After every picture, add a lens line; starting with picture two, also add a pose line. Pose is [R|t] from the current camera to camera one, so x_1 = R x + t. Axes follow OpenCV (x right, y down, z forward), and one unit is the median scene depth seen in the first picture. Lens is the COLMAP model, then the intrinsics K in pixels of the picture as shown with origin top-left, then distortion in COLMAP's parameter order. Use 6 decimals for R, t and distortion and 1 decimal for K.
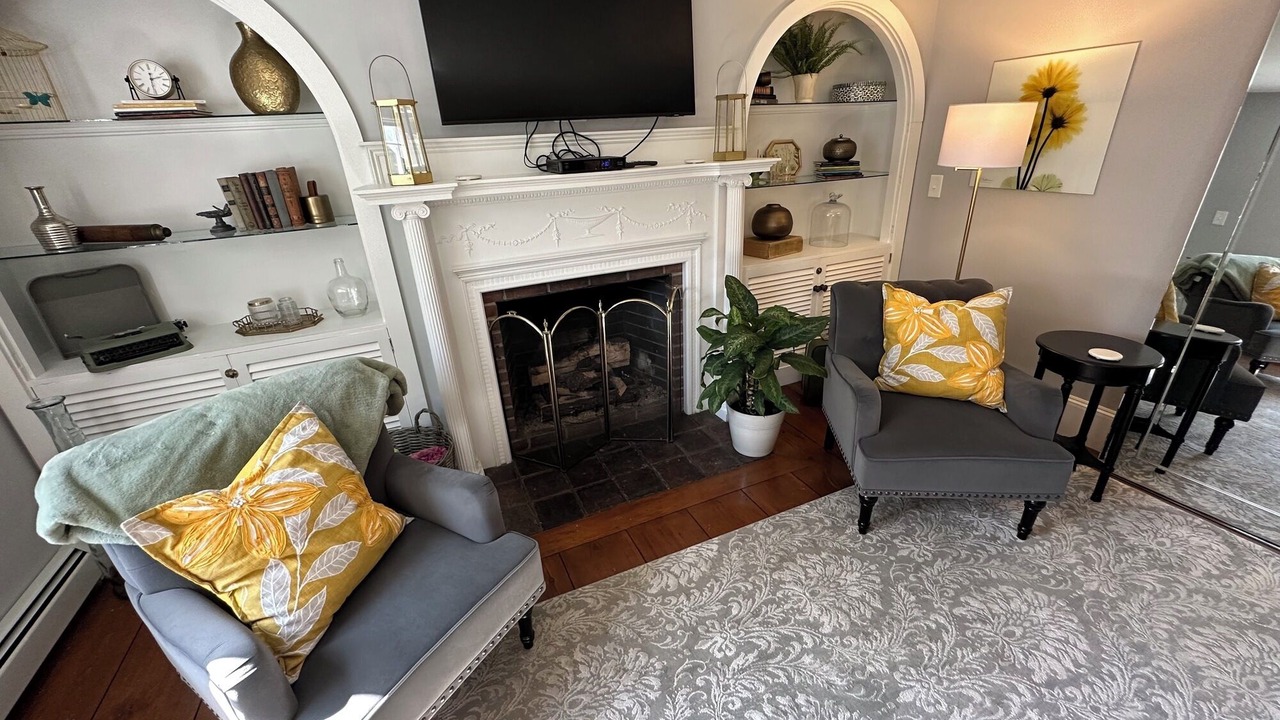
lens RADIAL K [[510.8, 0, 645.6], [0, 510.8, 359.9], [0, 0, 1]] dist [0.000664, 0.001202]
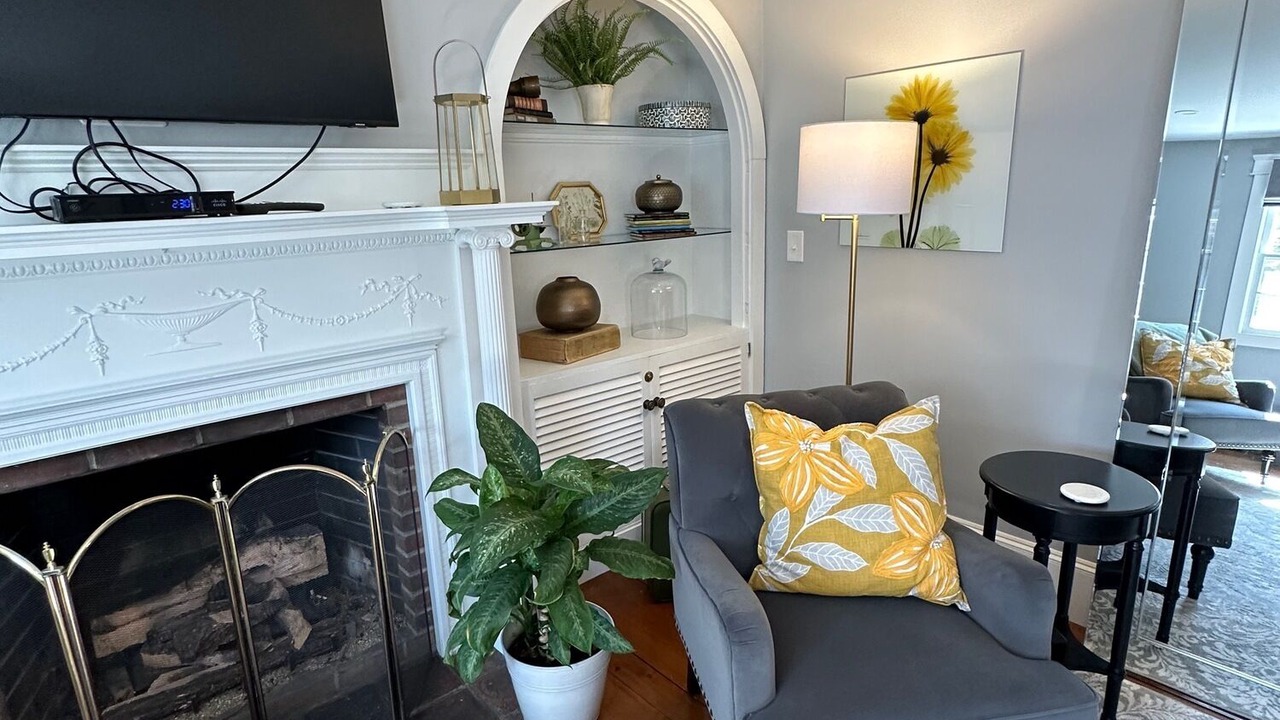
lens RADIAL K [[718.9, 0, 639.9], [0, 718.9, 365.5], [0, 0, 1]] dist [0.004432, 0.001001]
pose [[0.956956, -0.059916, 0.283982, 0.107077], [0.109149, 0.980925, -0.160848, -0.064121], [-0.268927, 0.184921, 0.945242, 0.222924]]
